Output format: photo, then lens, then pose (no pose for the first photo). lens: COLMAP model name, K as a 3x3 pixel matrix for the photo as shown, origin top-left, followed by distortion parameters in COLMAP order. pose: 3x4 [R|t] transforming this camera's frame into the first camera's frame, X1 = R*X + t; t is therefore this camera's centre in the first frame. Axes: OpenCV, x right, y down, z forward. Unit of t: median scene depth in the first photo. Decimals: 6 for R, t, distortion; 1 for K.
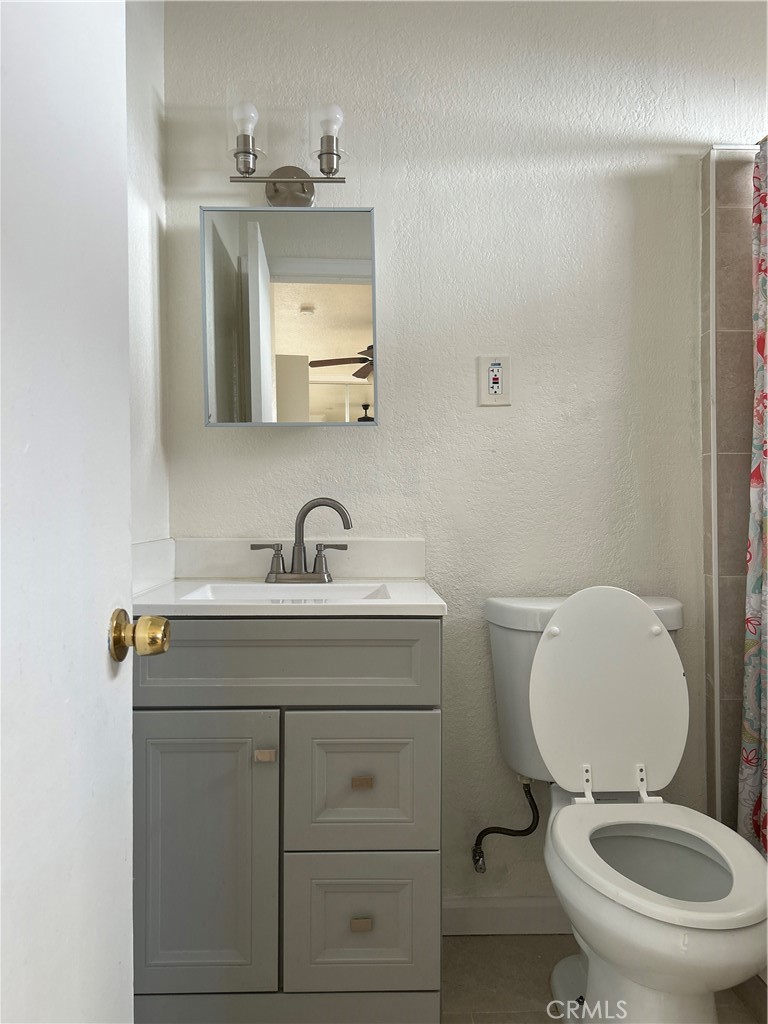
lens RADIAL K [[775.2, 0, 375.1], [0, 775.2, 511.9], [0, 0, 1]] dist [0.042271, -0.044722]
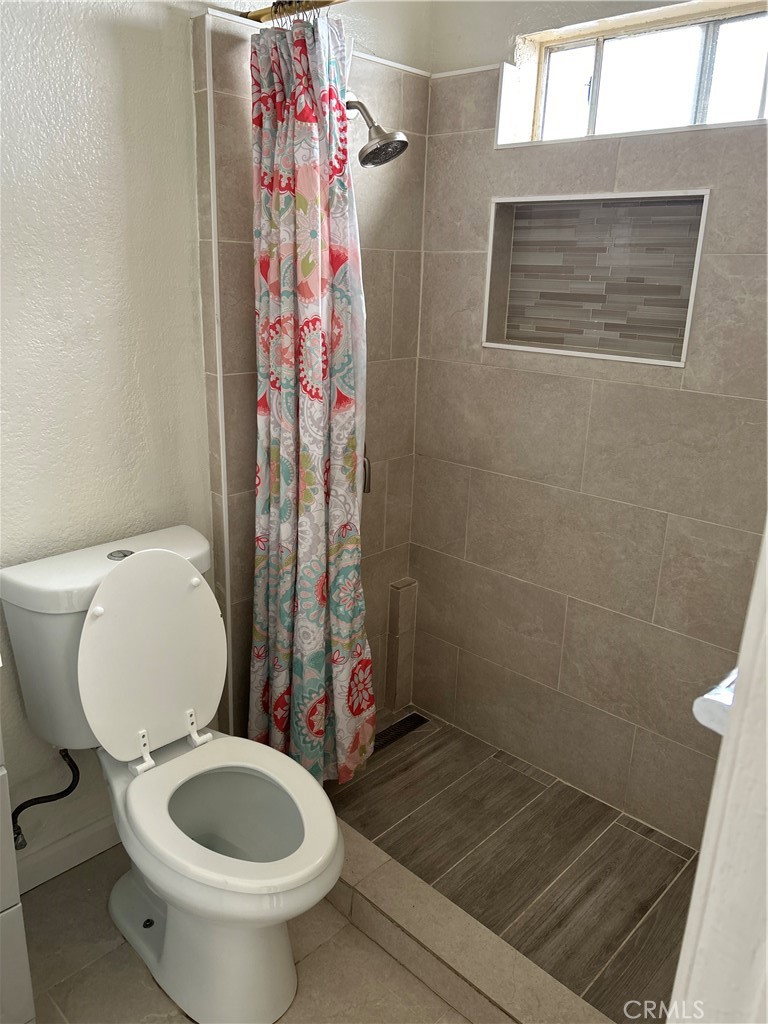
lens RADIAL K [[775.2, 0, 375.1], [0, 775.2, 511.9], [0, 0, 1]] dist [0.042271, -0.044722]
pose [[0.718510, -0.186796, 0.669963, -0.113774], [-0.039735, 0.950662, 0.307674, -0.227733], [-0.694381, -0.247688, 0.675637, 0.172680]]
